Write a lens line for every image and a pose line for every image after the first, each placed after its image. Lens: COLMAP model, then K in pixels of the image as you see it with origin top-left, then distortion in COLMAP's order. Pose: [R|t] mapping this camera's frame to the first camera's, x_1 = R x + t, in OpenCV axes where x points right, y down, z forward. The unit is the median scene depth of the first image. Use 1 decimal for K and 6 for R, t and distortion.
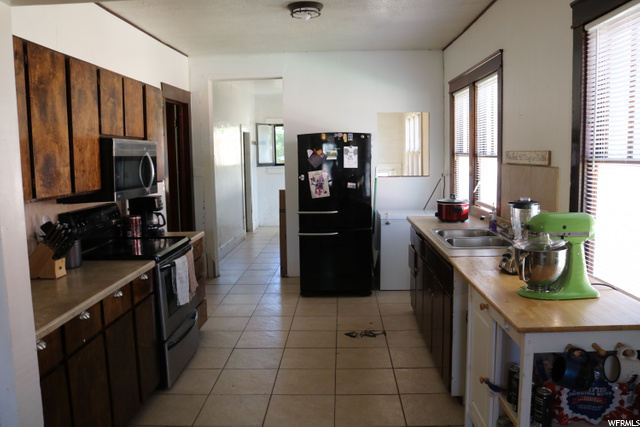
lens RADIAL K [[528.2, 0, 322.6], [0, 528.2, 209.7], [0, 0, 1]] dist [-0.101477, 0.009795]
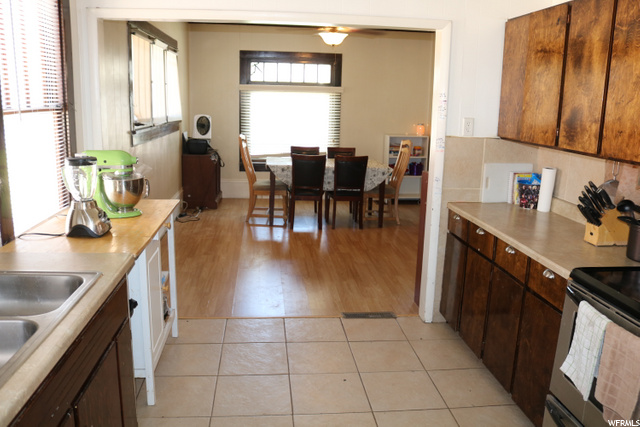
lens RADIAL K [[528.2, 0, 322.6], [0, 528.2, 209.7], [0, 0, 1]] dist [-0.101477, 0.009795]
pose [[-0.990809, 0.020741, -0.133665, 0.091840], [-0.021035, 0.952526, 0.303729, -0.211403], [0.133619, 0.303750, -0.943336, 1.939195]]
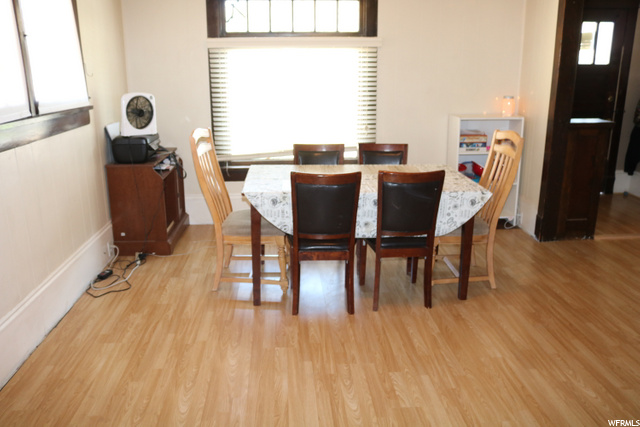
lens RADIAL K [[528.2, 0, 322.6], [0, 528.2, 209.7], [0, 0, 1]] dist [-0.101477, 0.009795]
pose [[-0.994348, 0.049948, -0.093689, 0.037067], [0.012300, 0.930680, 0.365629, -0.157876], [0.105457, 0.362410, -0.926034, 1.468004]]
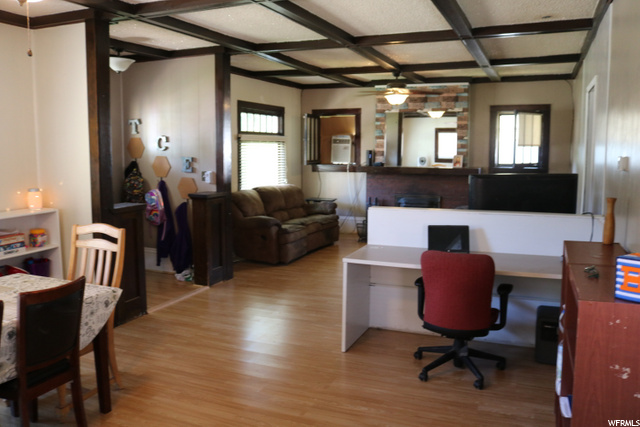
lens RADIAL K [[528.2, 0, 322.6], [0, 528.2, 209.7], [0, 0, 1]] dist [-0.101477, 0.009795]
pose [[-0.357695, 0.126883, -0.925178, 0.186386], [-0.088756, 0.981622, 0.168938, -0.155850], [0.929611, 0.142543, -0.339860, 1.343334]]
